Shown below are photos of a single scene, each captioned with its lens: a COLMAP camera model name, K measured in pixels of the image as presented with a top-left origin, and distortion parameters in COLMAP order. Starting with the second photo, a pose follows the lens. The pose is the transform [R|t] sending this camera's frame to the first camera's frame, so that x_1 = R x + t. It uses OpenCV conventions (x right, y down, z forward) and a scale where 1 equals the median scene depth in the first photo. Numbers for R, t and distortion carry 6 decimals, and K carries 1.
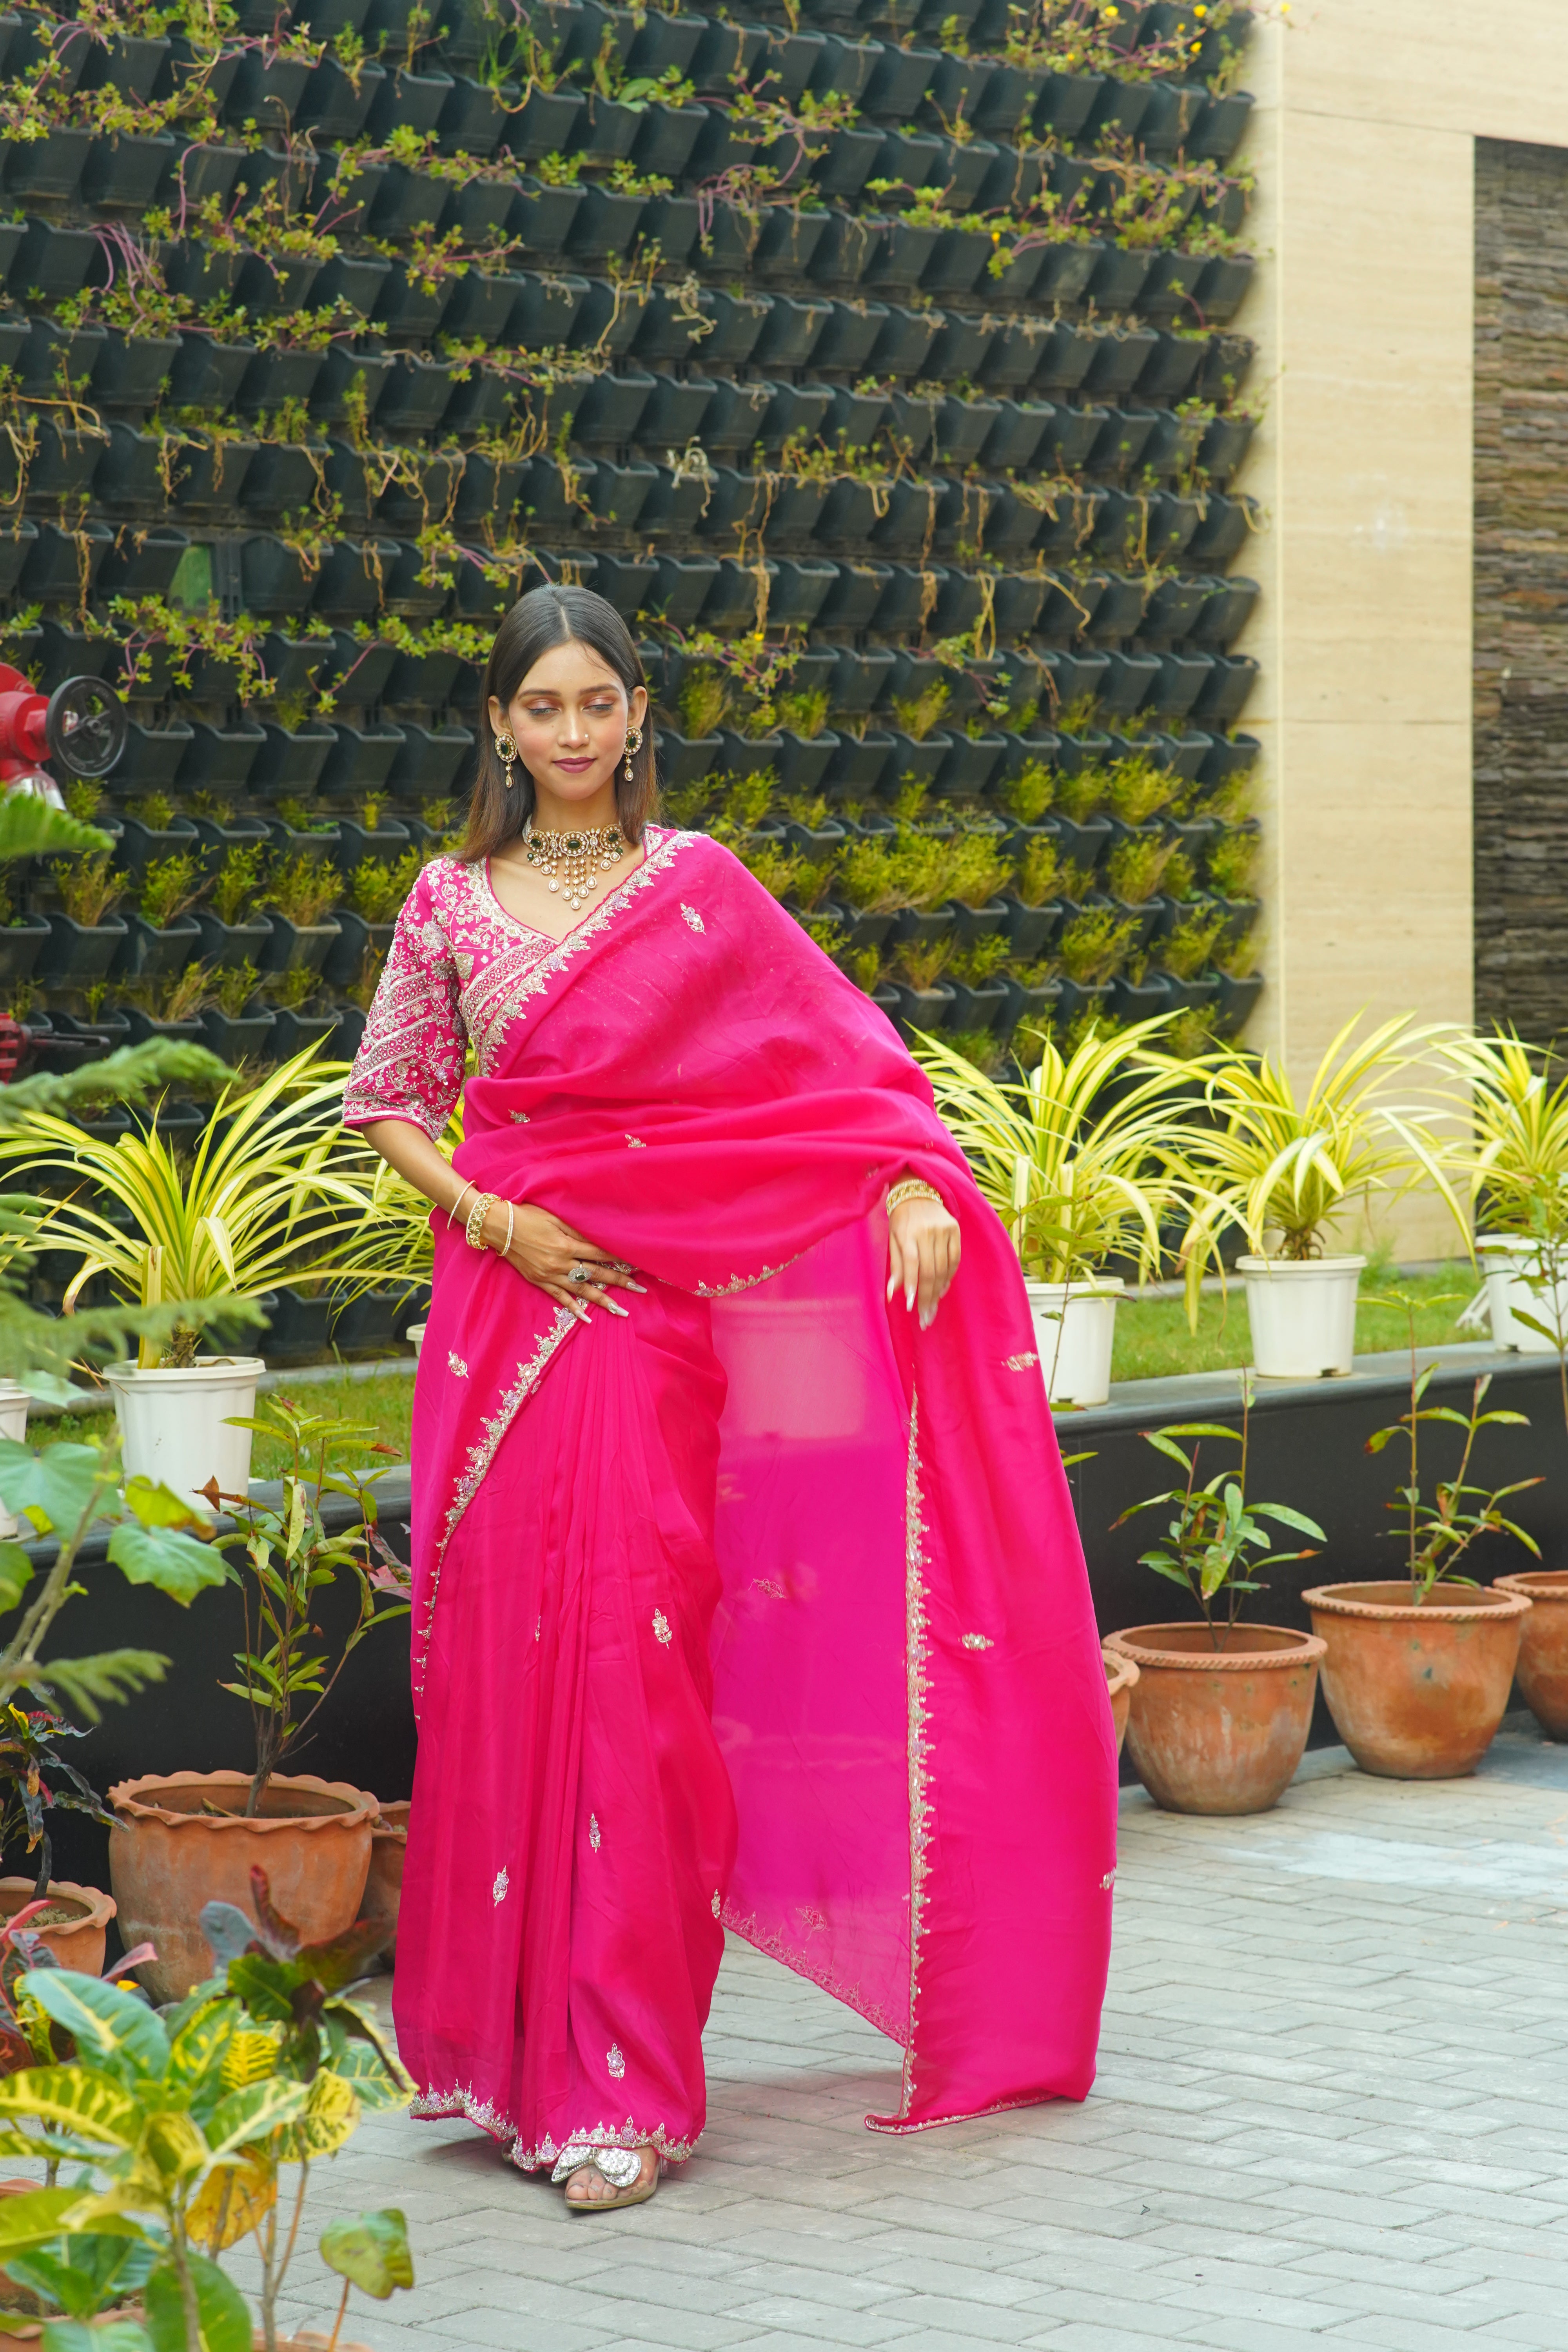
lens RADIAL K [[5955.9, 0, 814.5], [0, 5955.9, 1176.8], [0, 0, 1]] dist [0.480110, 0.000000]
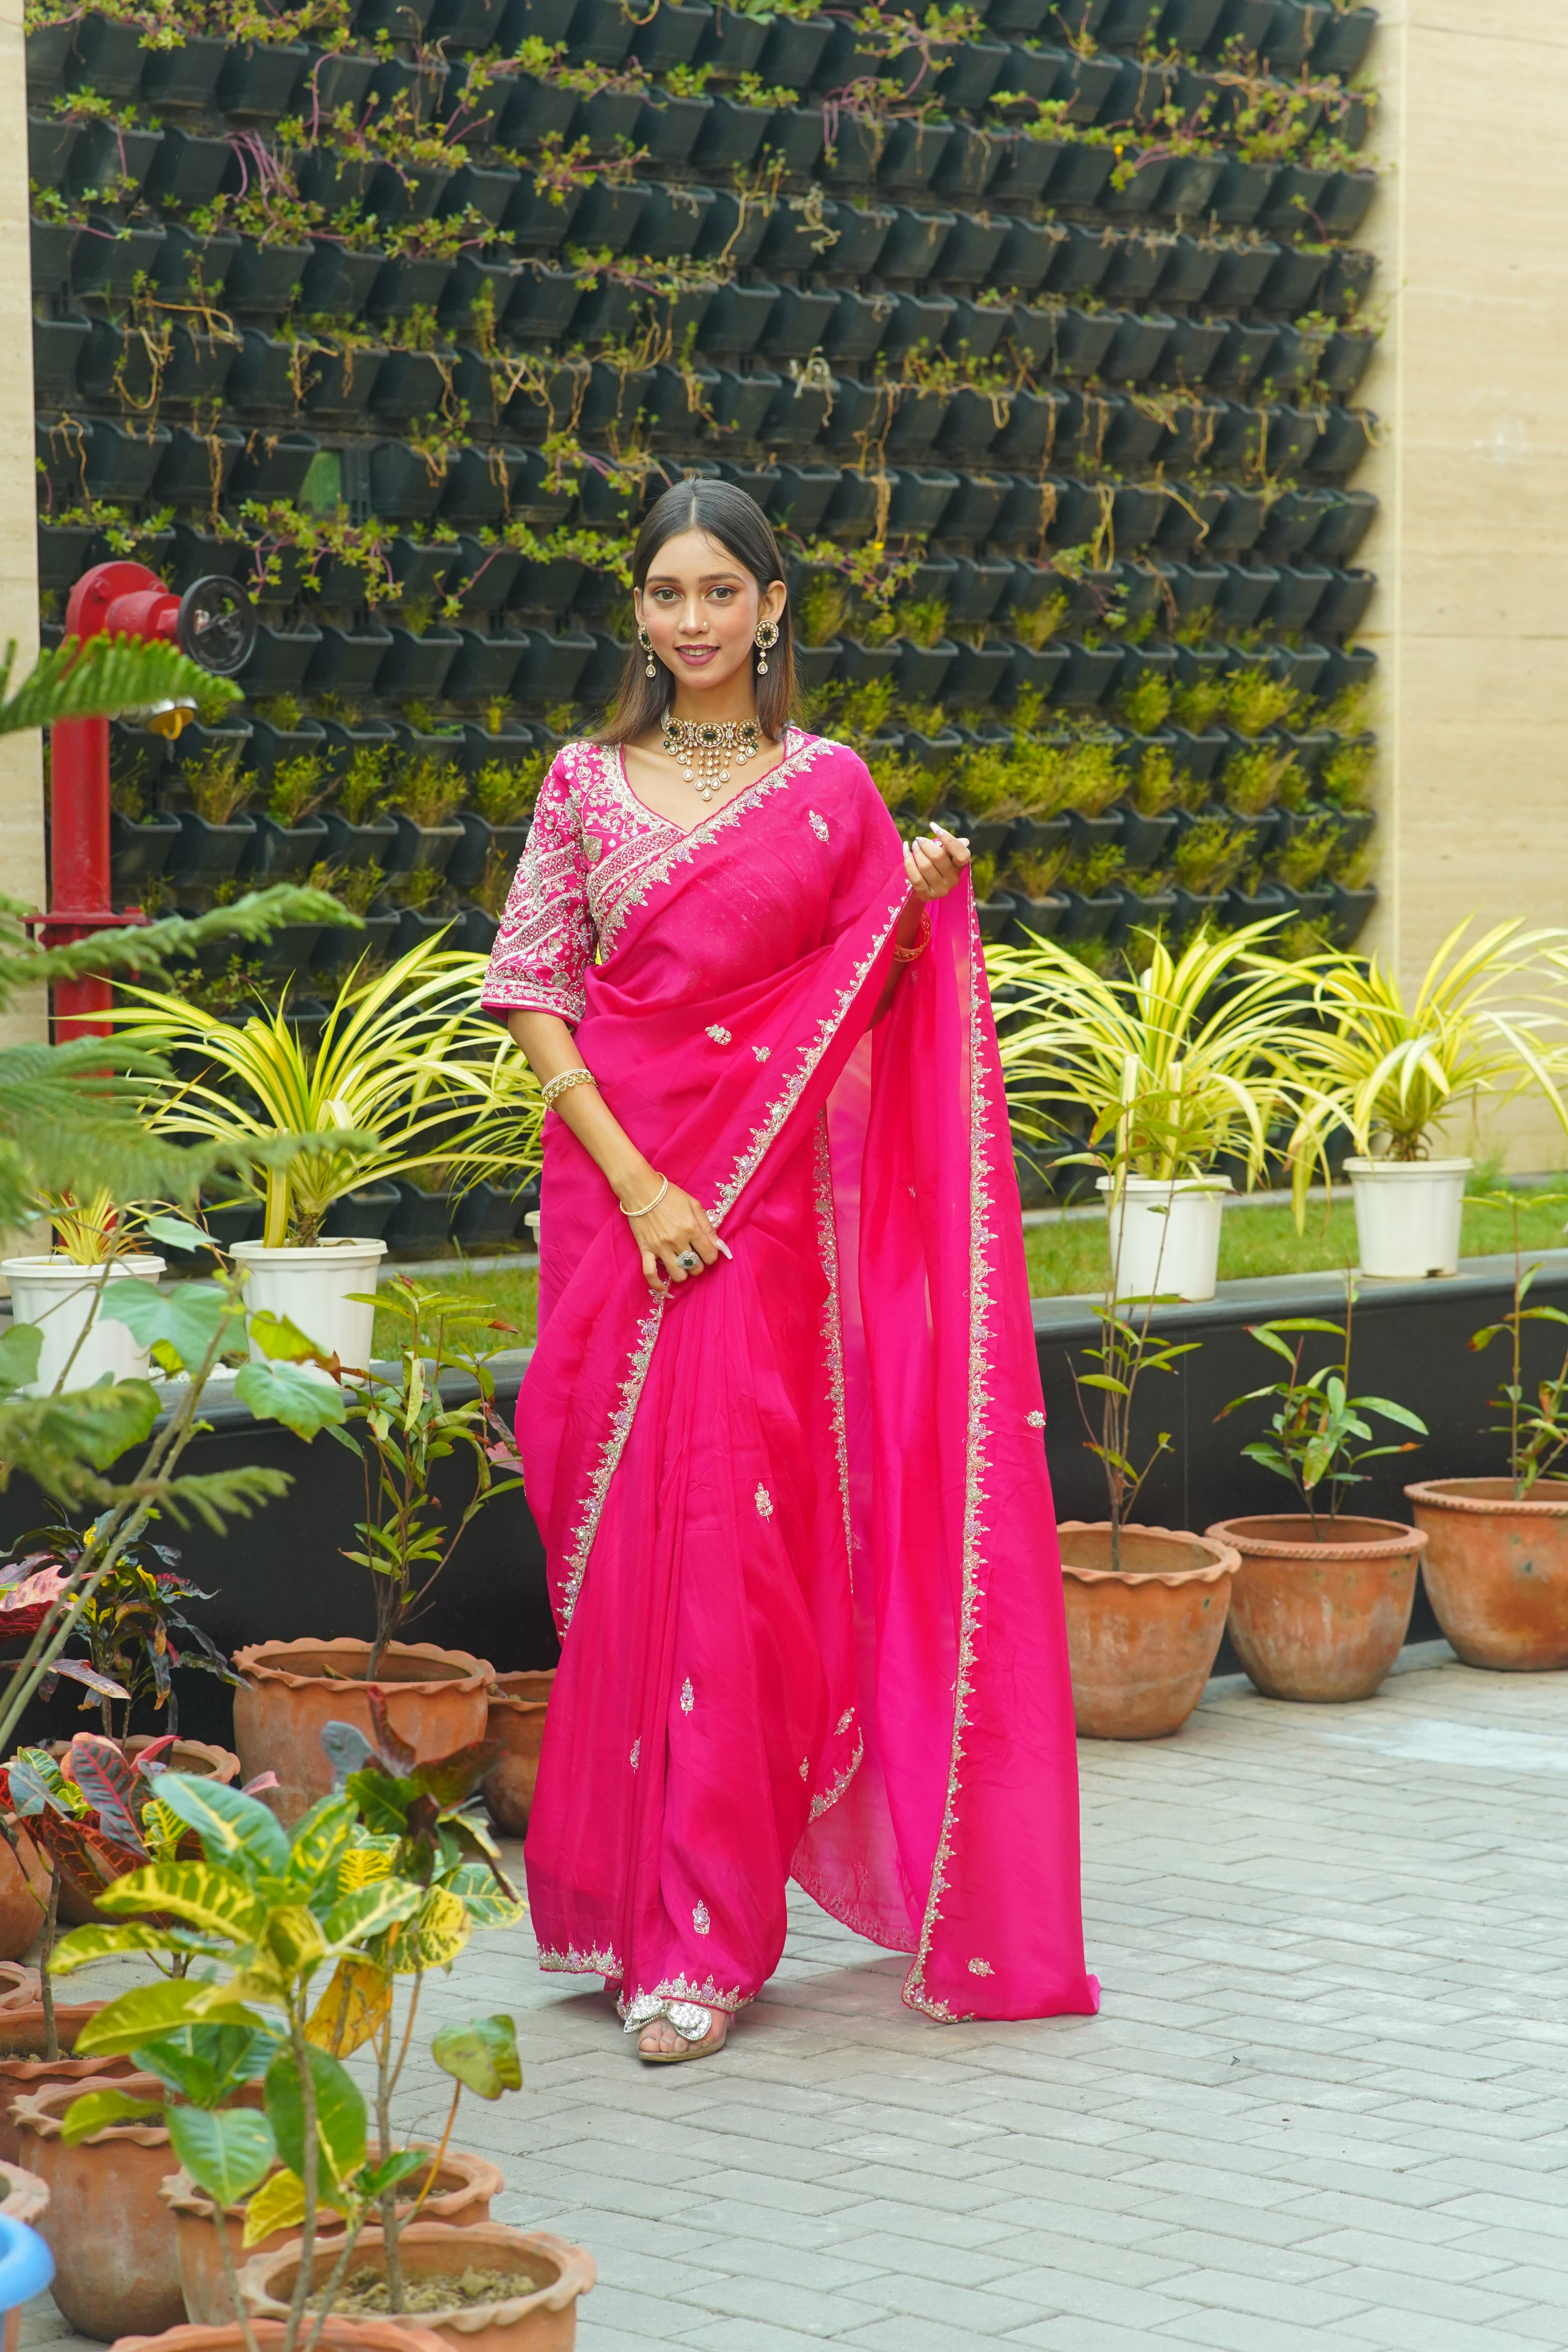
lens RADIAL K [[5955.9, 0, 799.3], [0, 5955.9, 1180.3], [0, 0, 1]] dist [0.480110, 0.000000]
pose [[0.999687, 0.008365, -0.023582, 0.002190], [-0.008119, 0.999912, 0.010513, 0.006896], [0.023668, -0.010318, 0.999667, -0.015653]]
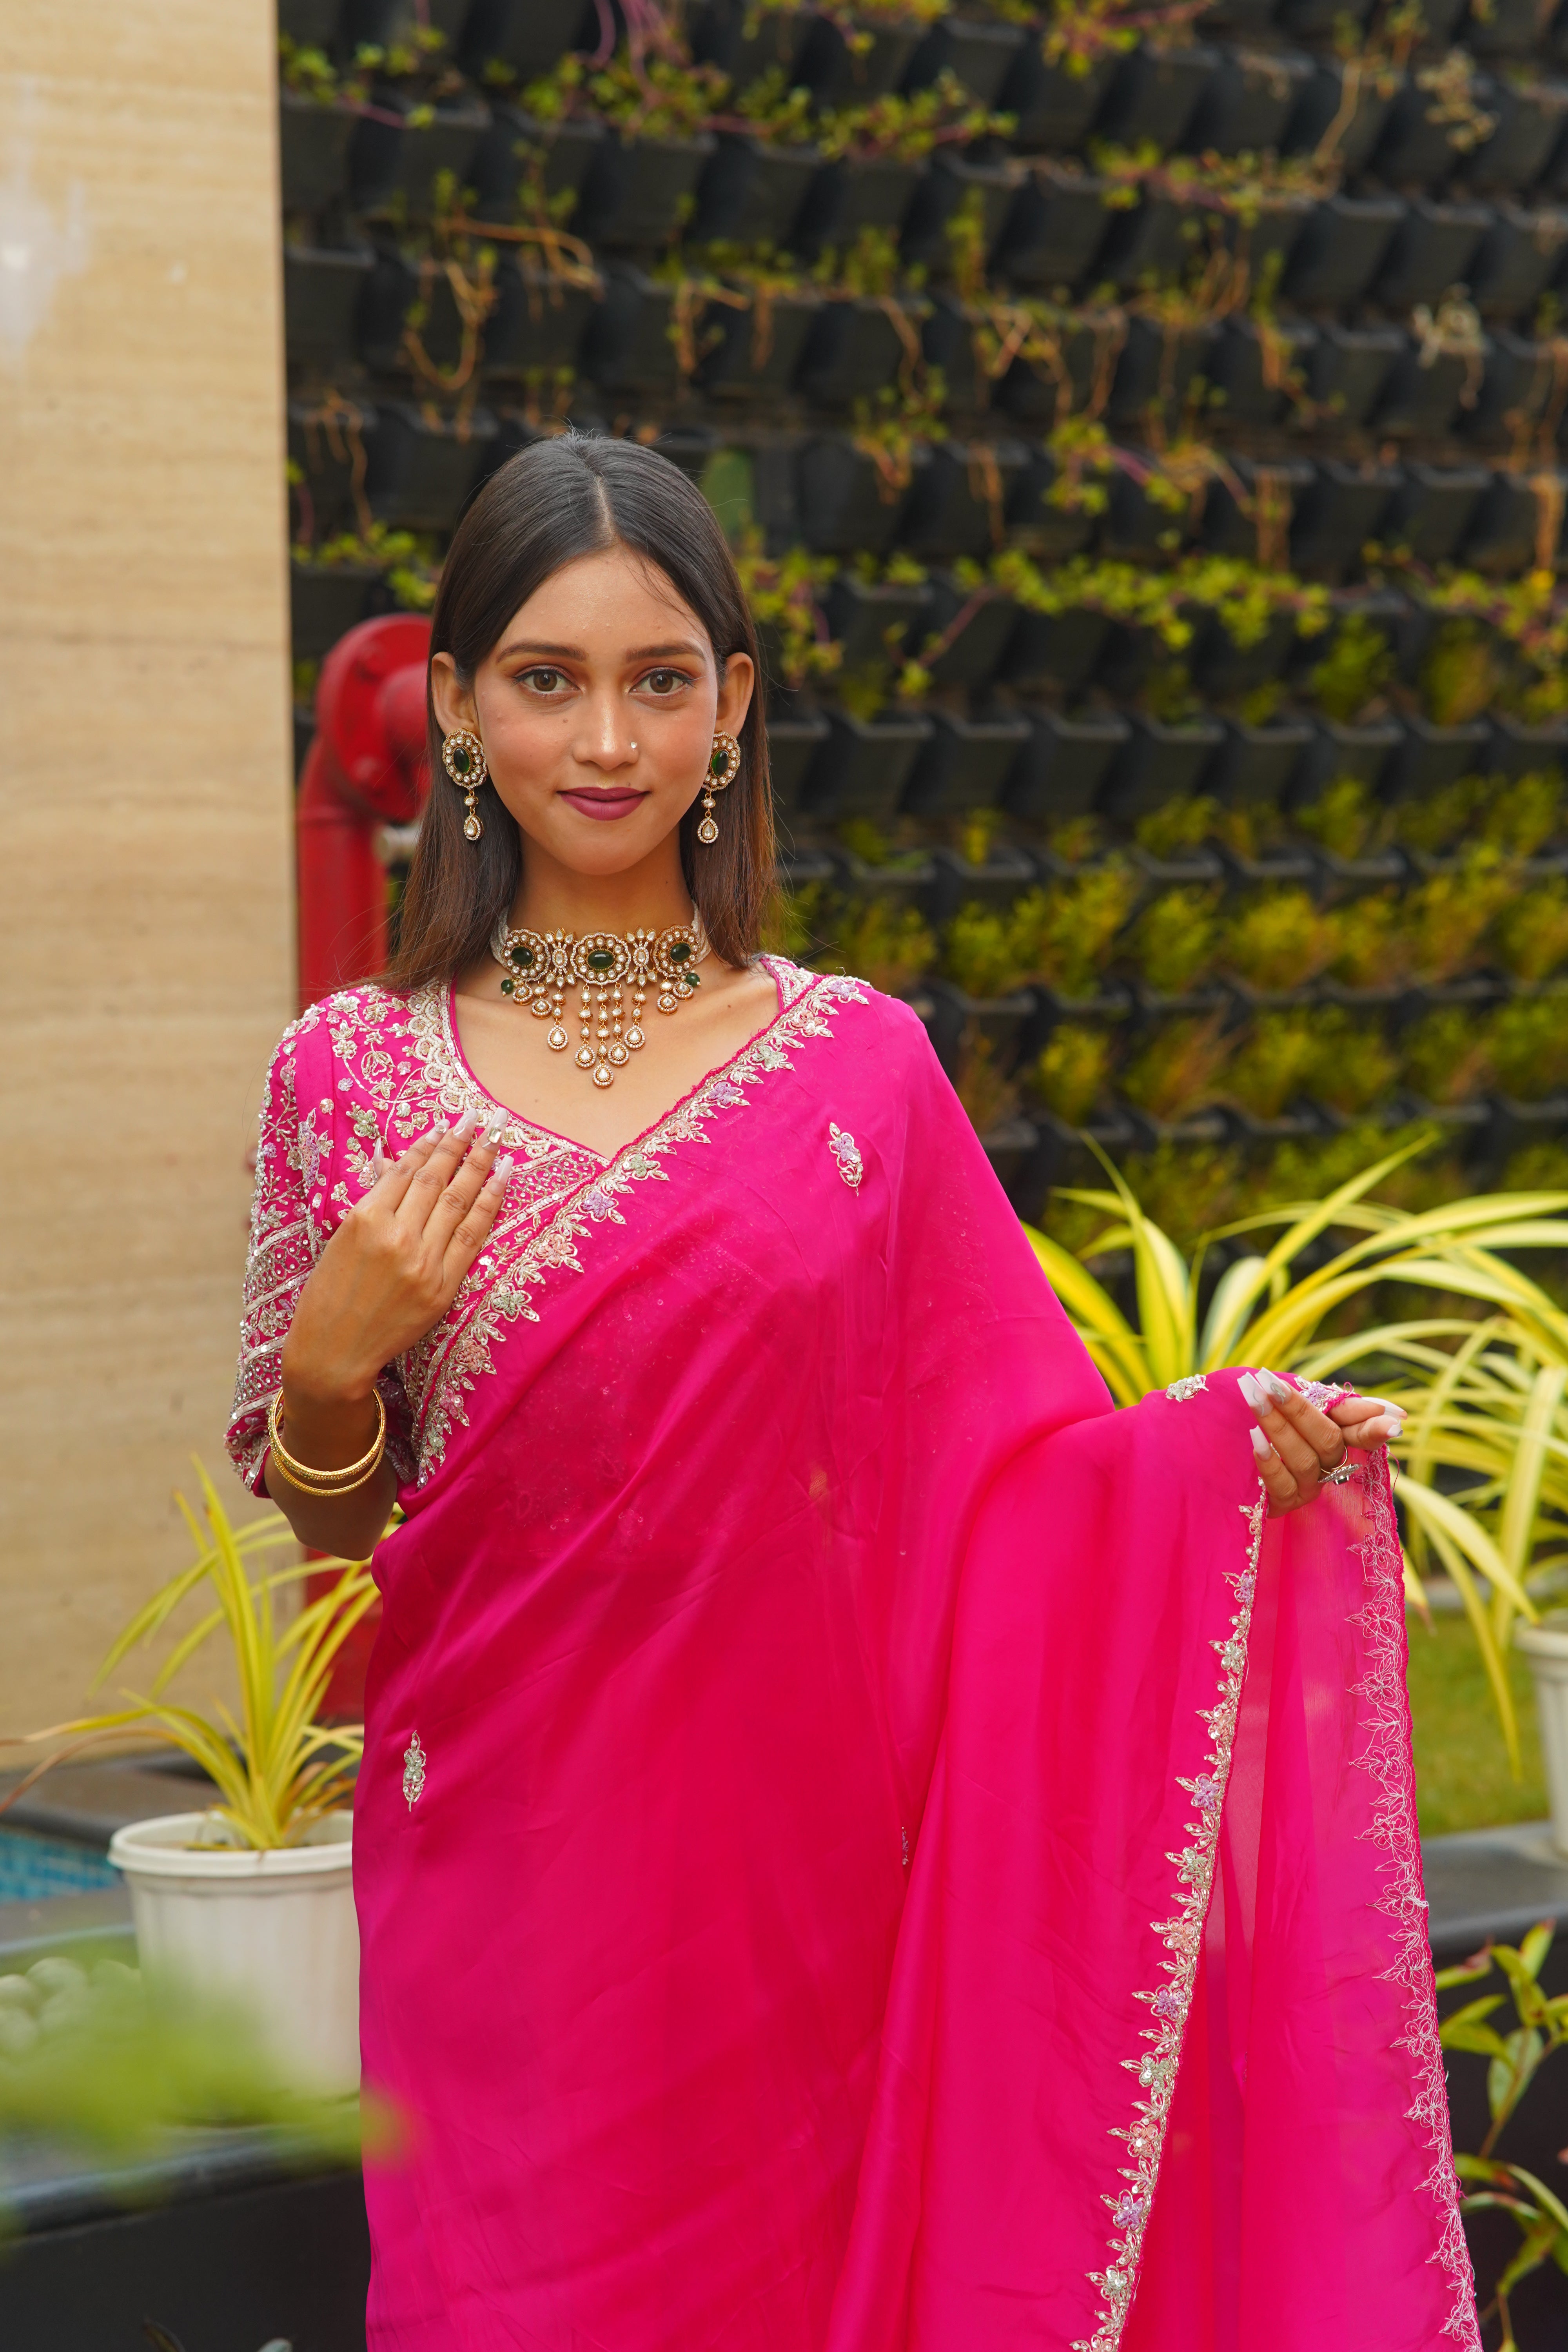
lens RADIAL K [[5955.9, 0, 775.6], [0, 5955.9, 1186.1], [0, 0, 1]] dist [0.480110, 0.000000]
pose [[0.994184, 0.009008, -0.107317, -0.023390], [-0.008875, 0.999959, 0.001713, -0.022265], [0.107328, -0.000751, 0.994223, 0.318395]]
